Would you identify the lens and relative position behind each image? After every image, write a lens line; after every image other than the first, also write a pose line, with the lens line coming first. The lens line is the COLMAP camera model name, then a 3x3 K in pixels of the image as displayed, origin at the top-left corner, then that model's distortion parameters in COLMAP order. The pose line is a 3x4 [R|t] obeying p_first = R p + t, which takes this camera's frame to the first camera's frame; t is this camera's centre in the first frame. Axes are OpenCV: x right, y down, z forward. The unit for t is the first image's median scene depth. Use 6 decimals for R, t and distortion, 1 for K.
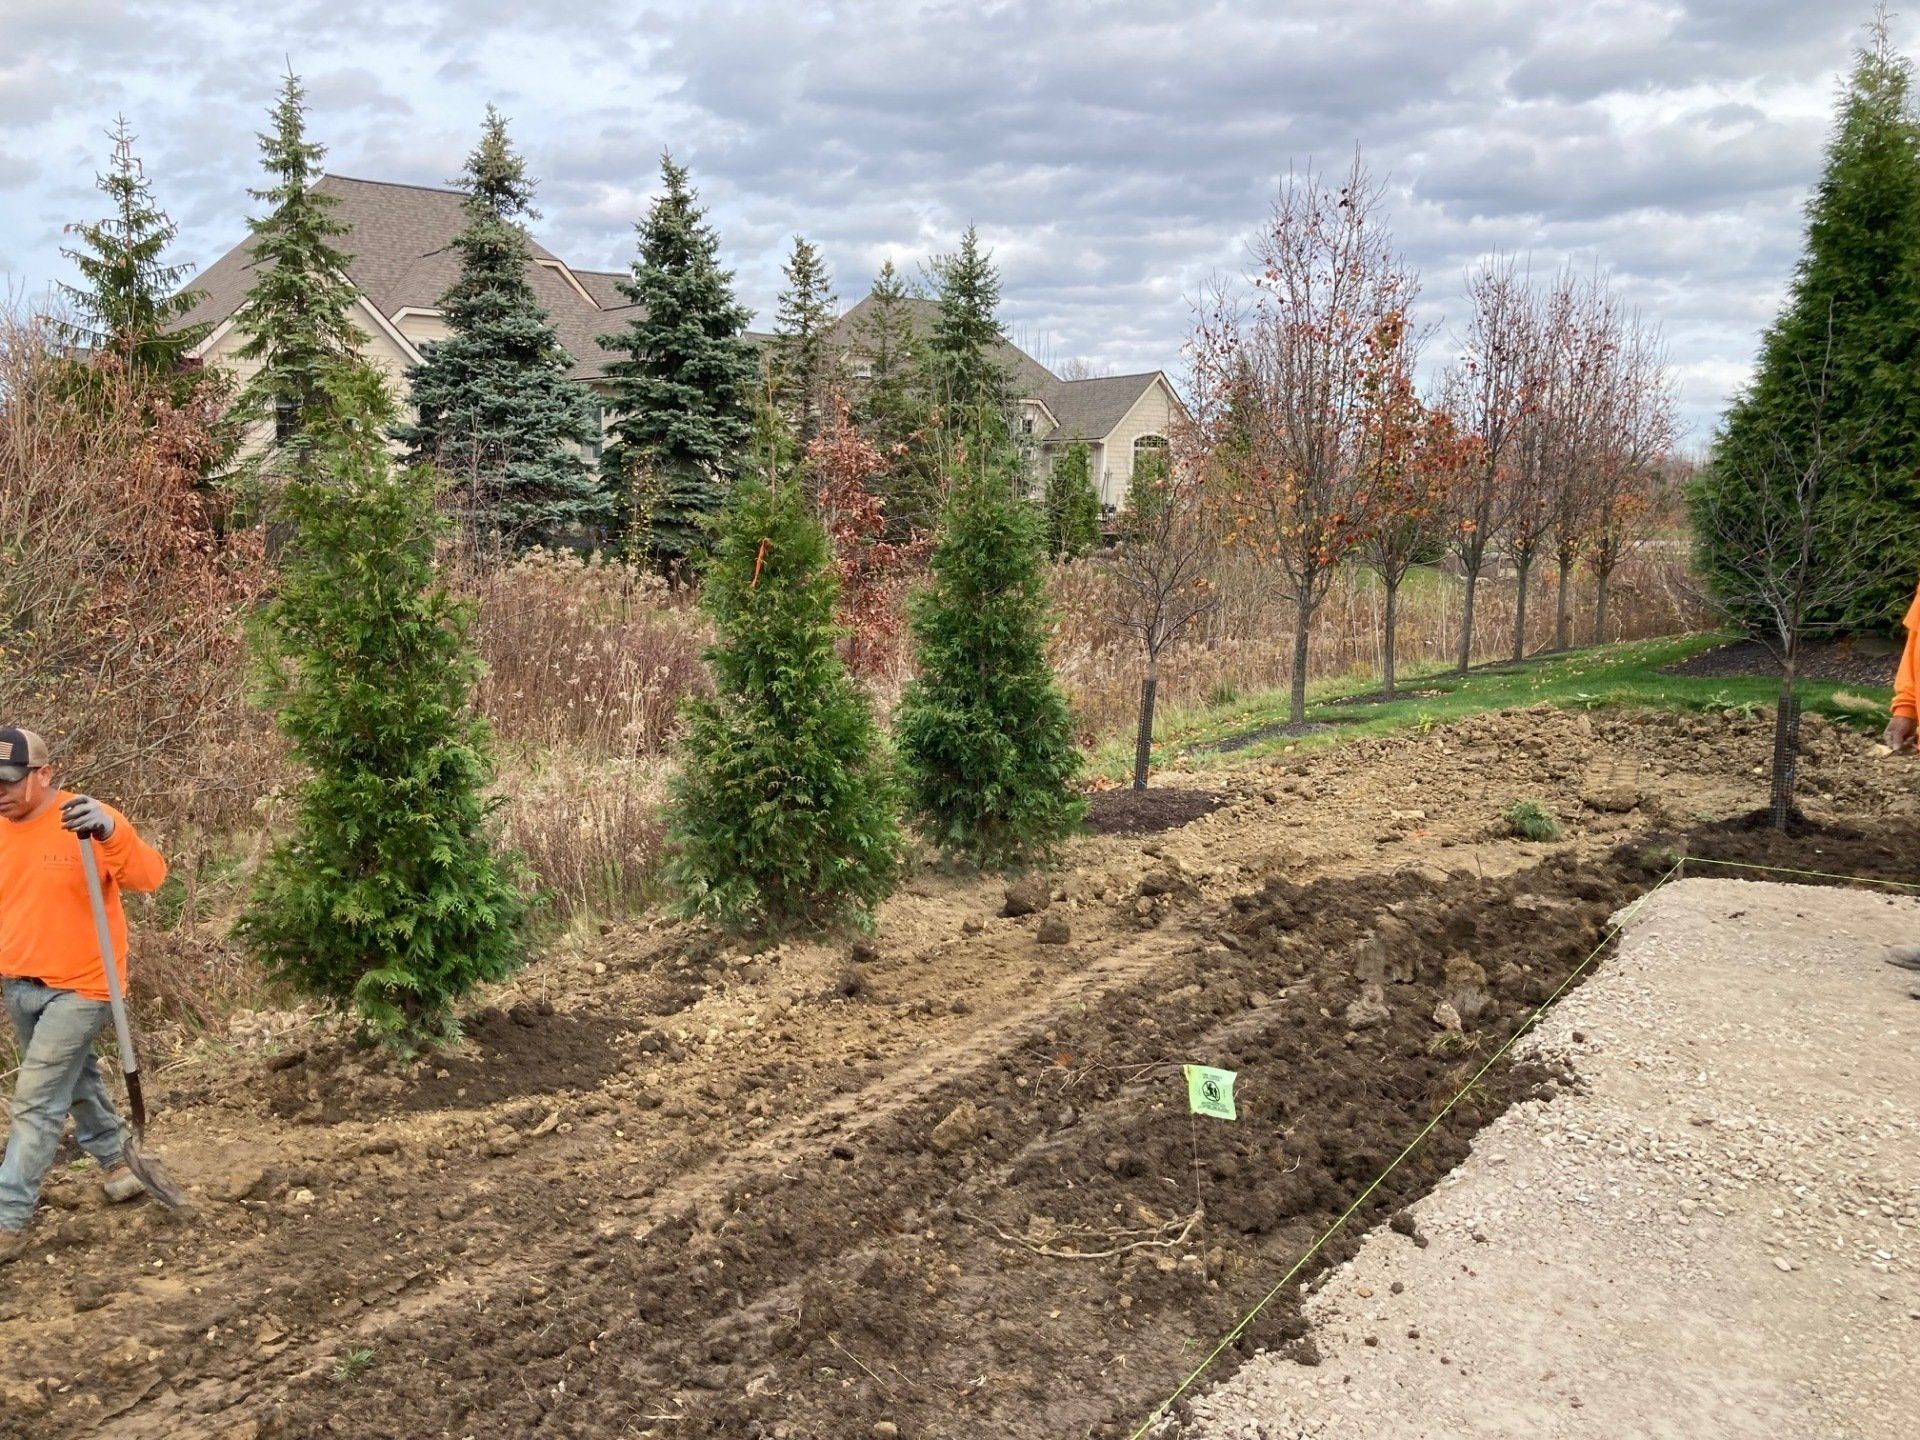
lens RADIAL K [[1573.5, 0, 944.8], [0, 1573.5, 720.7], [0, 0, 1]] dist [0.026162, -0.027820]
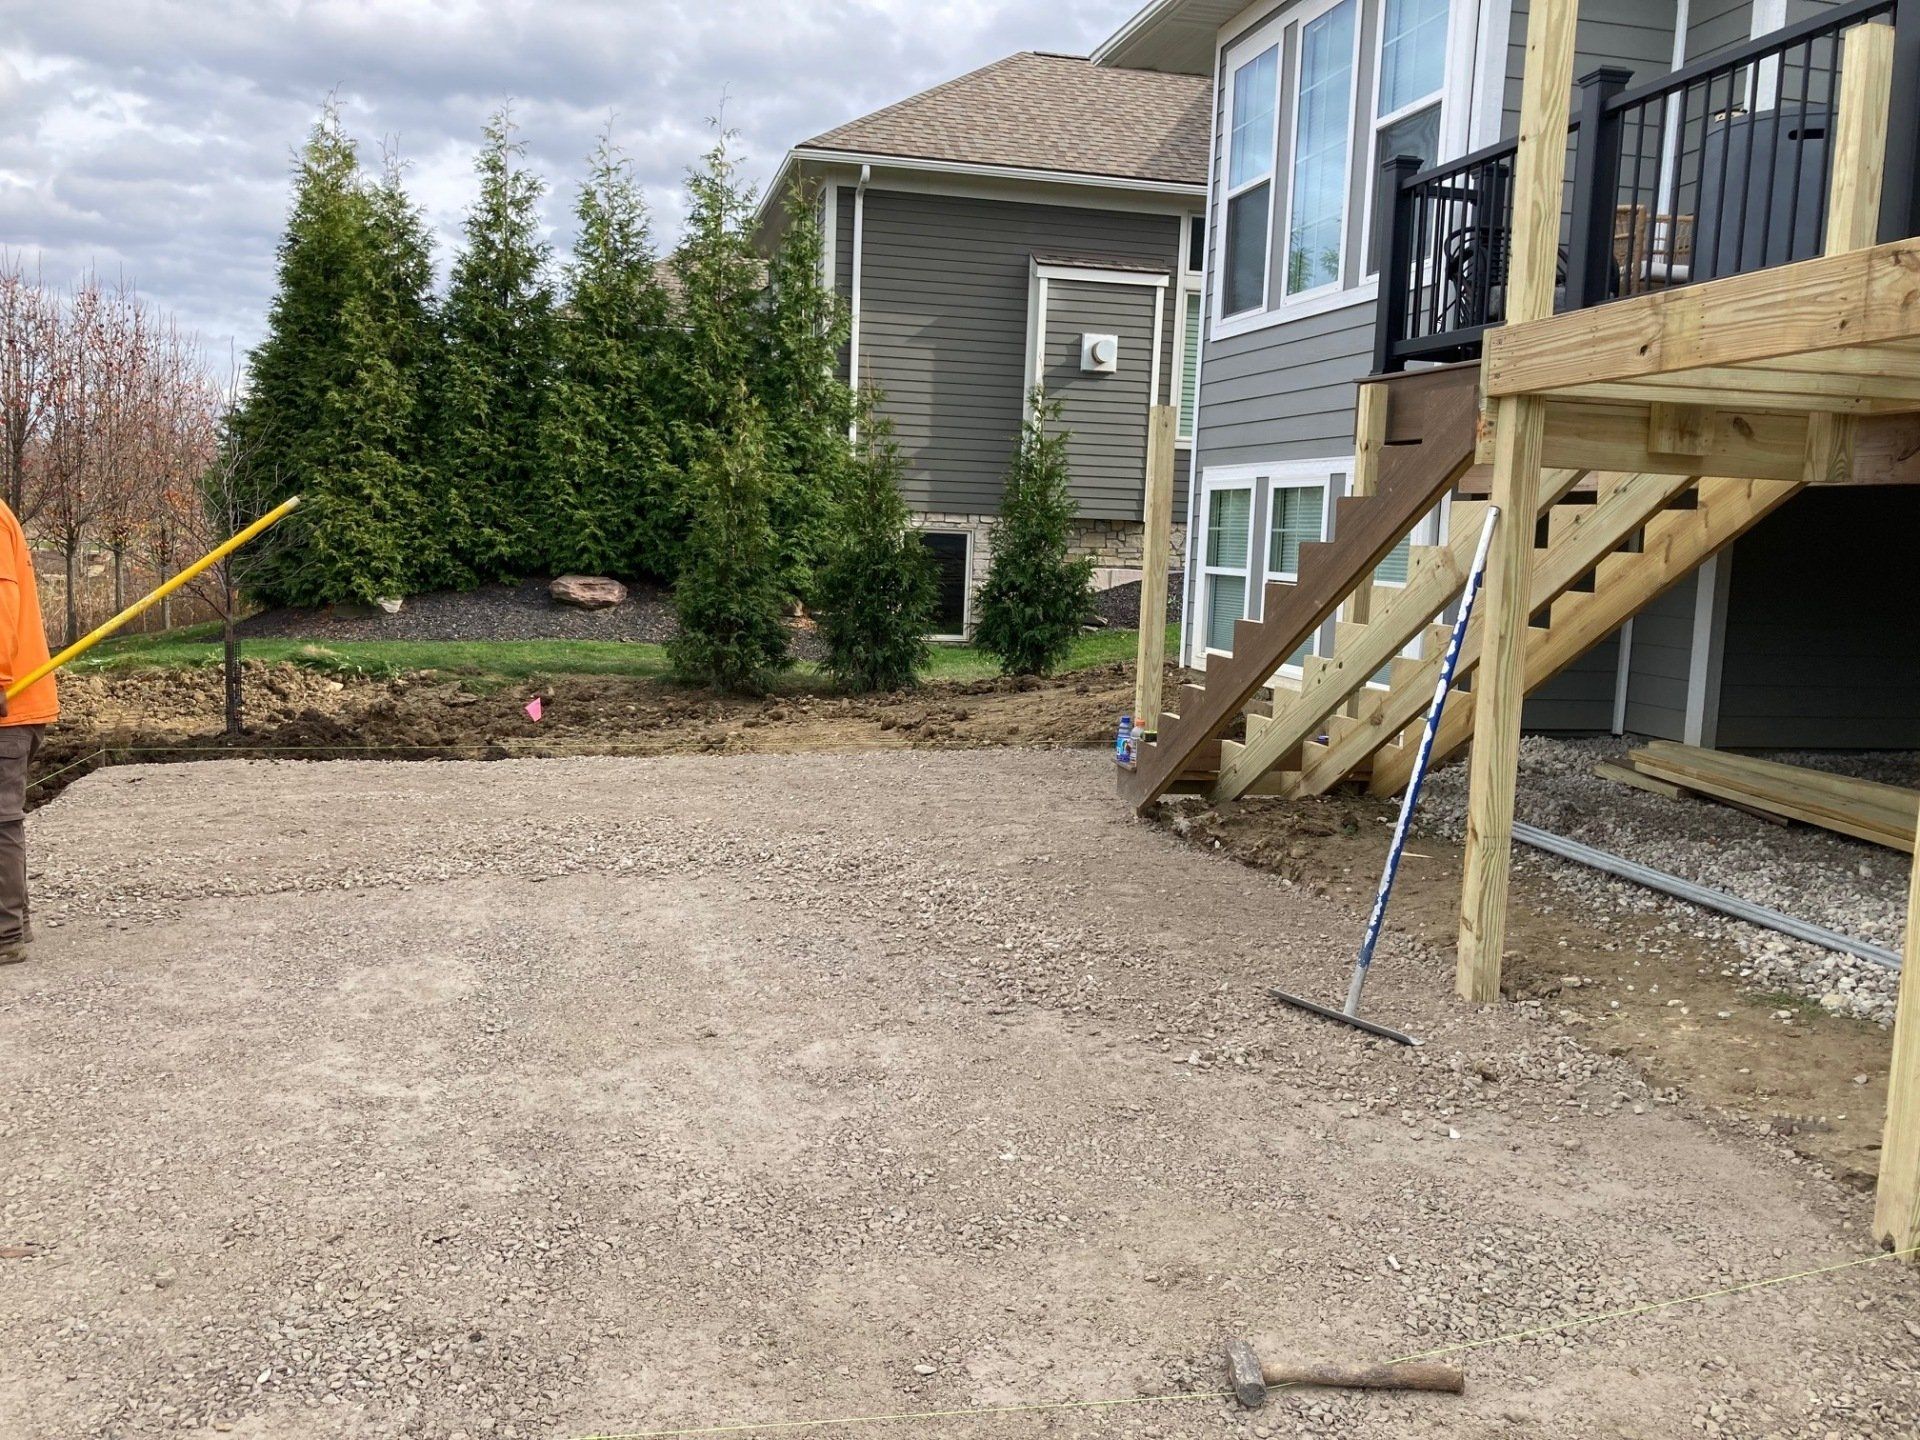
lens RADIAL K [[1573.5, 0, 951.9], [0, 1573.5, 700.9], [0, 0, 1]] dist [0.026162, -0.027820]
pose [[0.679184, -0.072724, 0.730356, -0.004327], [0.081438, 0.996402, 0.023483, 0.014673], [-0.729436, 0.043529, 0.682663, -0.089577]]
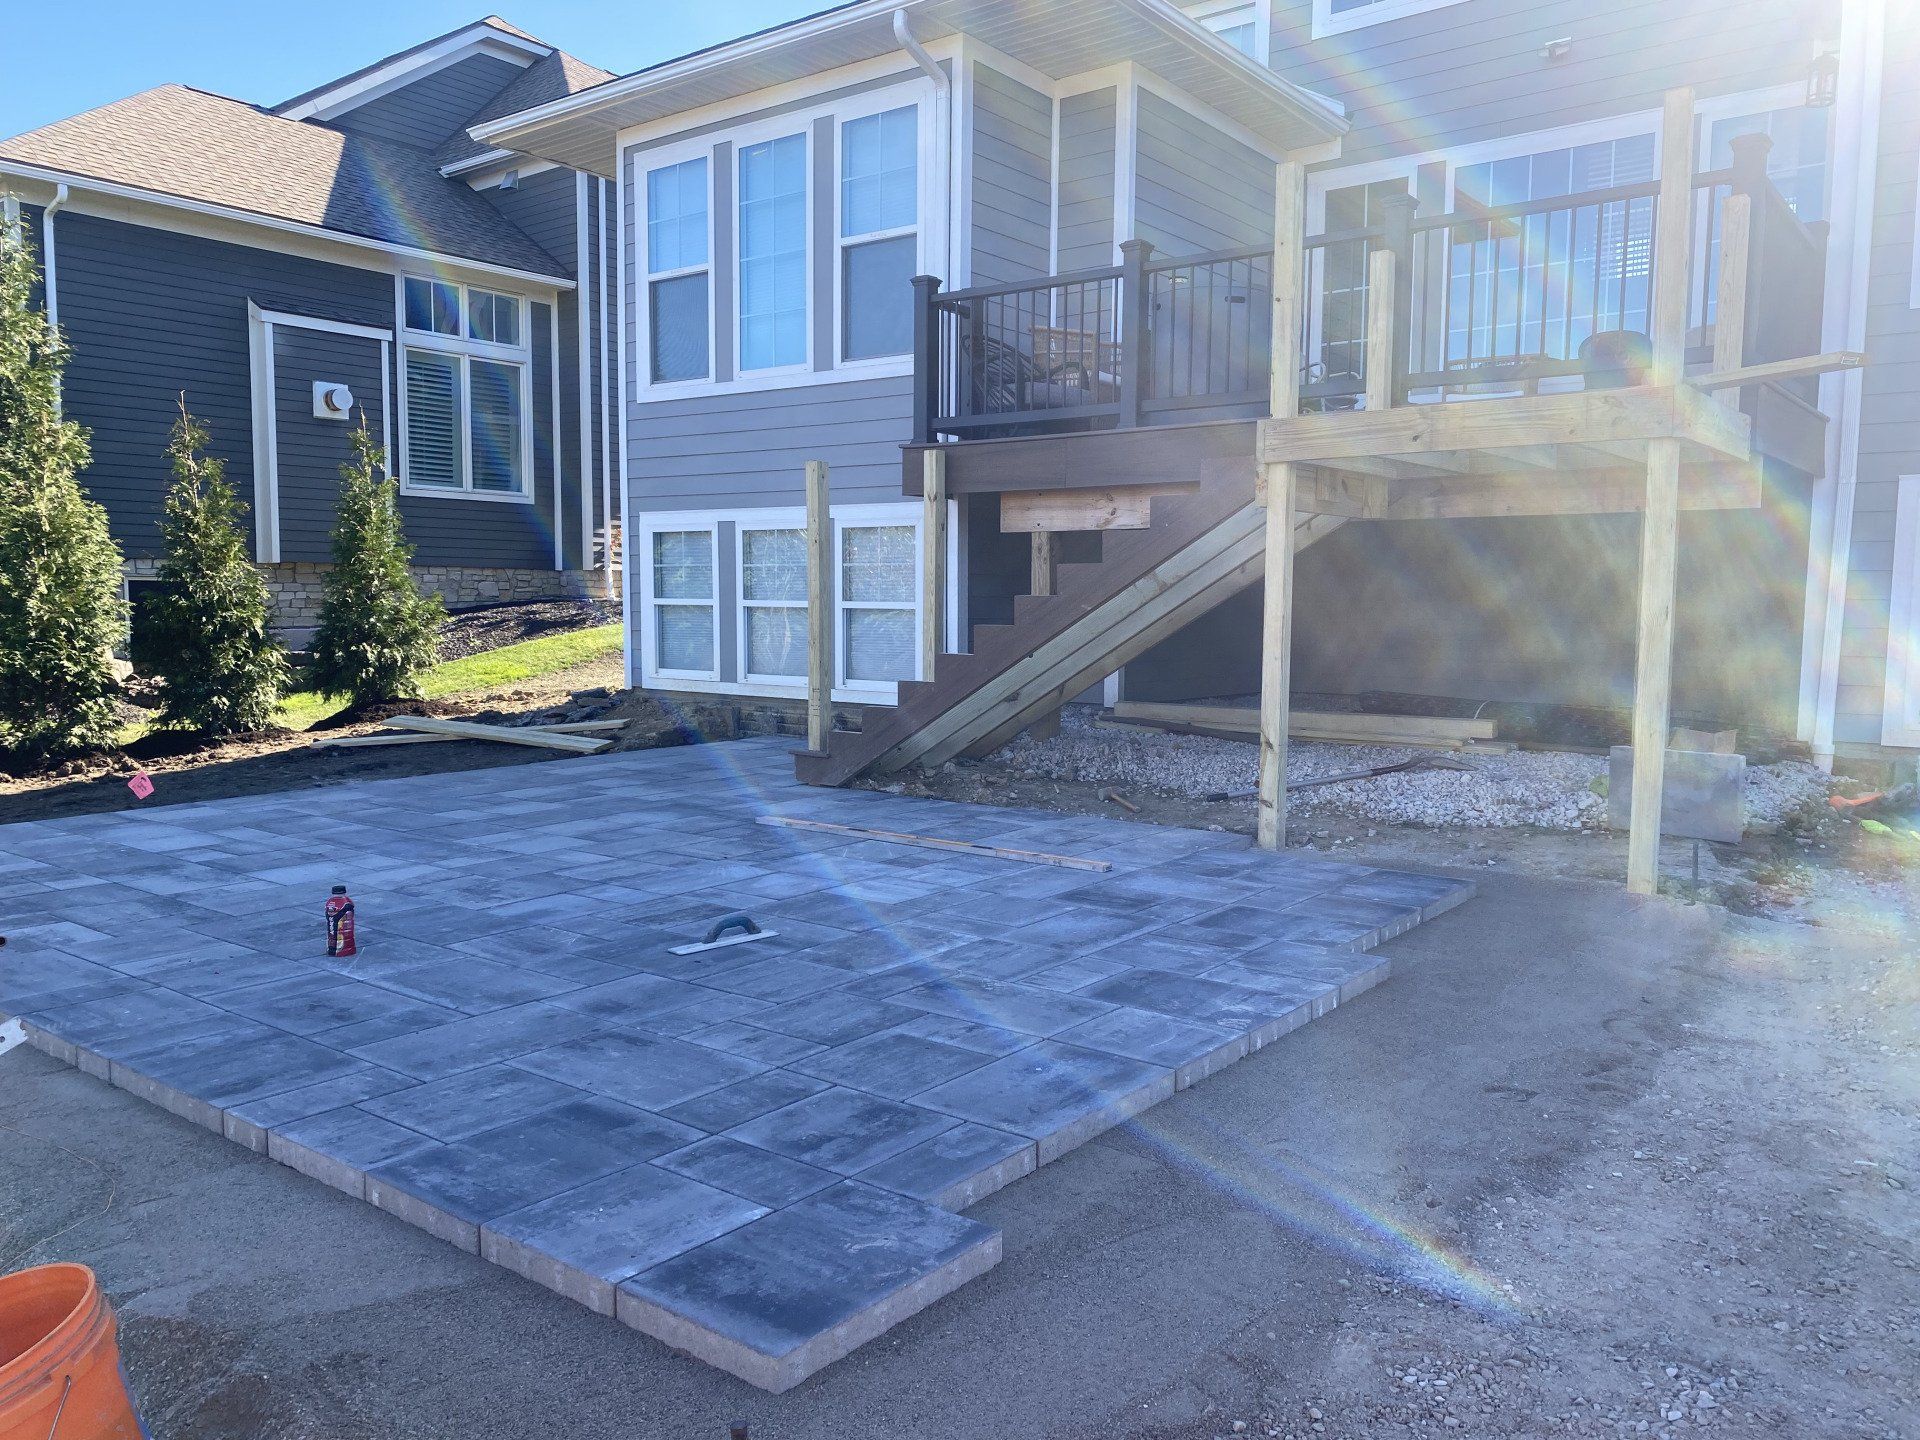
lens RADIAL K [[1466.3, 0, 958.8], [0, 1466.3, 718.7], [0, 0, 1]] dist [0.046457, -0.053492]
pose [[0.074037, -0.098731, 0.992356, -0.083528], [0.139334, 0.986351, 0.087738, 0.005246], [-0.987474, 0.131773, 0.086784, 0.007242]]
